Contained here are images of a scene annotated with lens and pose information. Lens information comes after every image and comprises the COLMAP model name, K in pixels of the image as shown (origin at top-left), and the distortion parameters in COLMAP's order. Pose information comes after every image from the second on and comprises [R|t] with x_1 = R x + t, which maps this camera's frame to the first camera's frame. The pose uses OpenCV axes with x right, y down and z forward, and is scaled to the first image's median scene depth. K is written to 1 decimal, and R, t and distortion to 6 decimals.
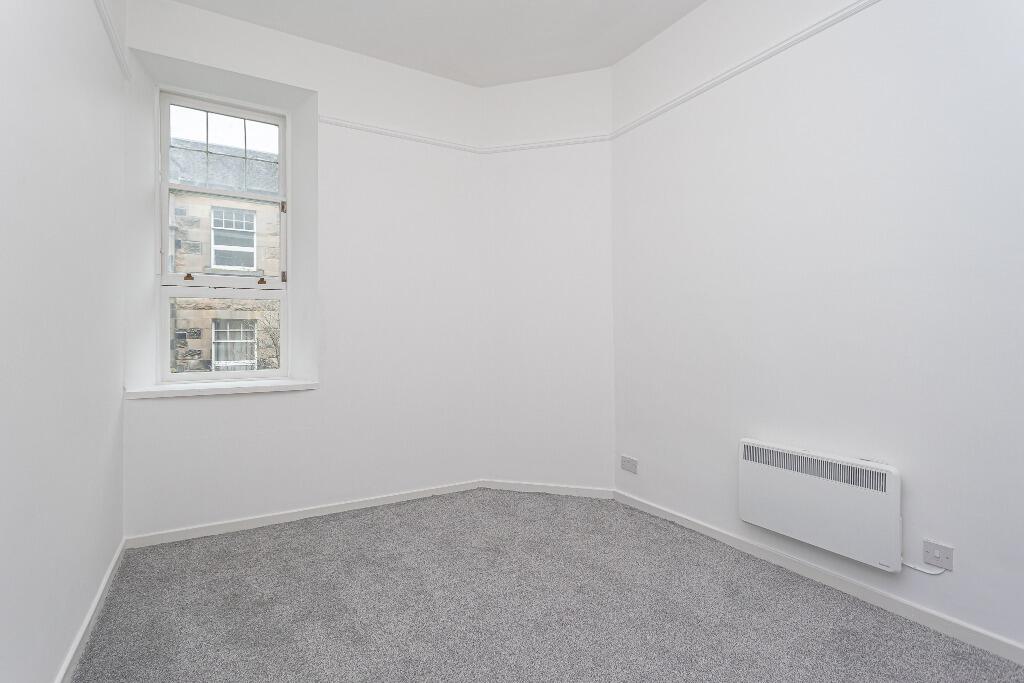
lens RADIAL K [[492.1, 0, 509.8], [0, 492.1, 337.8], [0, 0, 1]] dist [-0.015635, -0.000518]
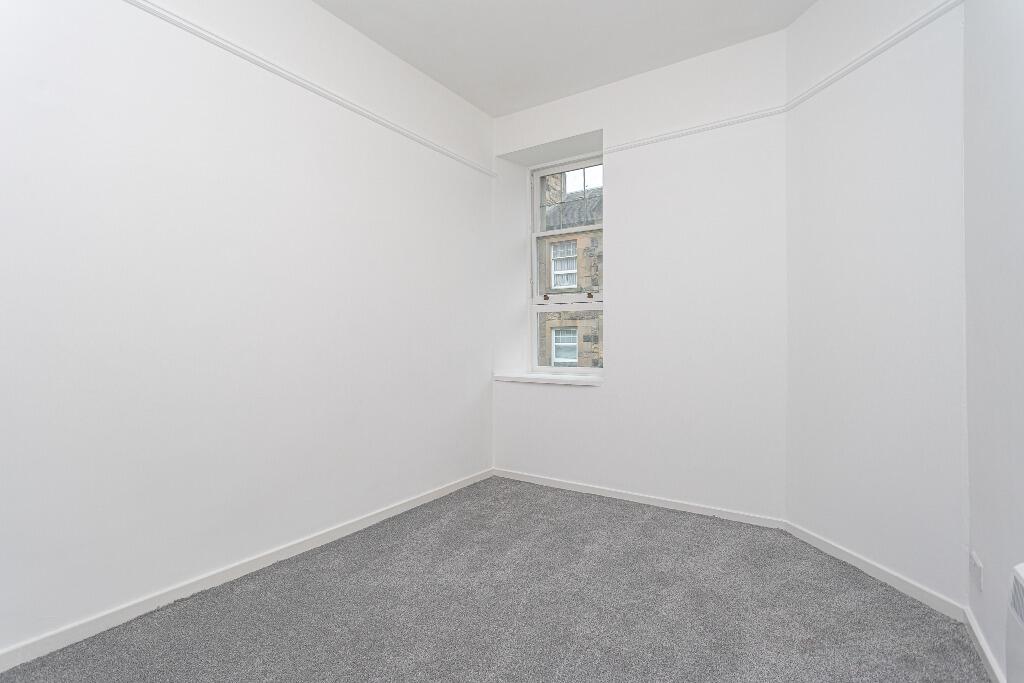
lens RADIAL K [[492.1, 0, 509.6], [0, 492.1, 344.0], [0, 0, 1]] dist [-0.015635, -0.000518]
pose [[0.422991, 0.004581, -0.906122, 0.532026], [-0.003659, 0.999988, 0.003347, 0.003091], [0.906126, 0.001900, 0.423003, 0.295708]]
